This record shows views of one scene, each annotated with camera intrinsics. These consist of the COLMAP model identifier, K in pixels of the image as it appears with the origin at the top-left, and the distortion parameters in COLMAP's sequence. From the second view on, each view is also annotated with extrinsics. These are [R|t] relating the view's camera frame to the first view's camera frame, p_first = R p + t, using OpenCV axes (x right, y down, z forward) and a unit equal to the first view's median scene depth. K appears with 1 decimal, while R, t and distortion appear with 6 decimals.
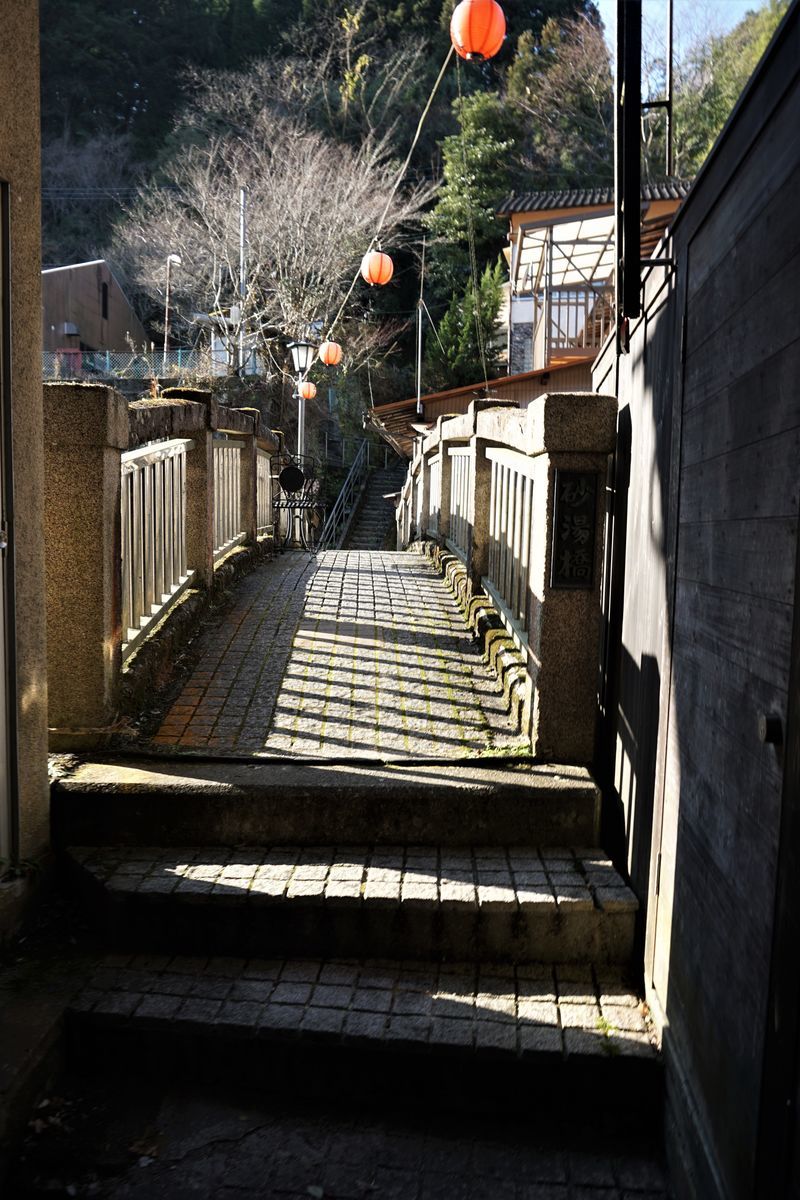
lens RADIAL K [[800.0, 0, 400.0], [0, 800.0, 600.0], [0, 0, 1]] dist [-0.033222, 0.004218]
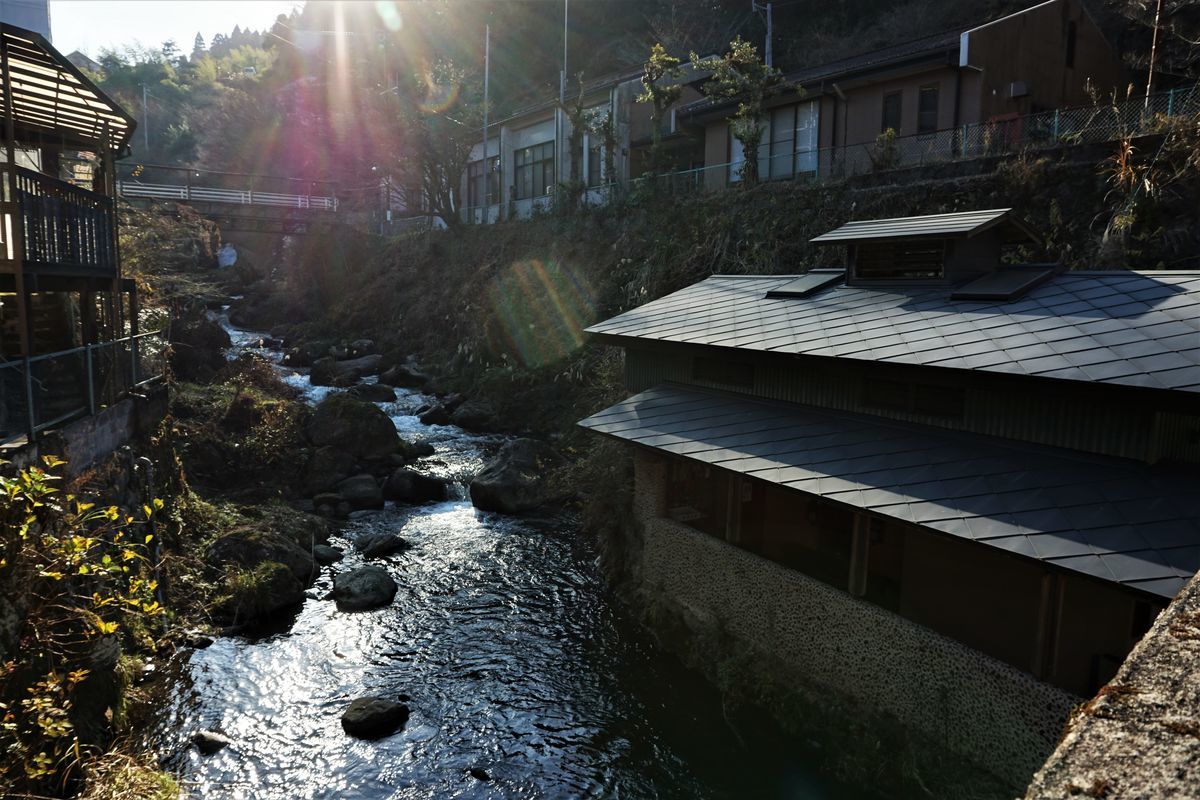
lens RADIAL K [[800.0, 0, 600.0], [0, 800.0, 400.0], [0, 0, 1]] dist [-0.033222, 0.004218]
pose [[0.632955, 0.090368, -0.768896, -0.048815], [-0.067148, 0.995830, 0.061763, -0.059610], [0.771271, 0.012536, 0.636384, 0.202126]]
